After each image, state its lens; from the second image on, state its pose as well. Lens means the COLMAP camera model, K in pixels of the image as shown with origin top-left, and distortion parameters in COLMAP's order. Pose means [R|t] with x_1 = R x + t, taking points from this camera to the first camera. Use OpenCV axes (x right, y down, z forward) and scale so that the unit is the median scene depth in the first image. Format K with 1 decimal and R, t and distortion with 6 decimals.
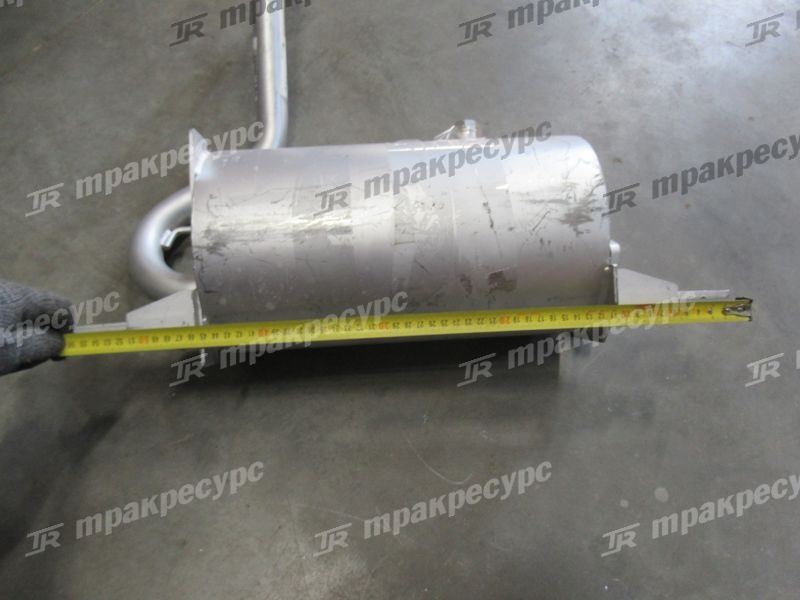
lens RADIAL K [[592.0, 0, 395.9], [0, 592.0, 299.0], [0, 0, 1]] dist [-0.022568, -0.003627]
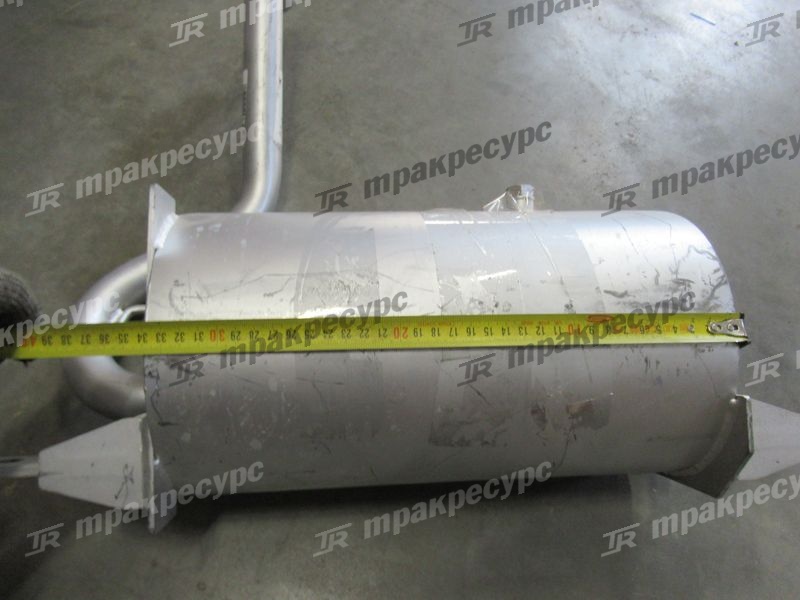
lens RADIAL K [[594.7, 0, 401.8], [0, 594.7, 300.1], [0, 0, 1]] dist [-0.021132, 0.013901]
pose [[0.998153, 0.030420, 0.052586, -0.085204], [-0.026342, 0.996716, -0.076576, -0.106235], [-0.054743, 0.075049, 0.995676, 0.294462]]
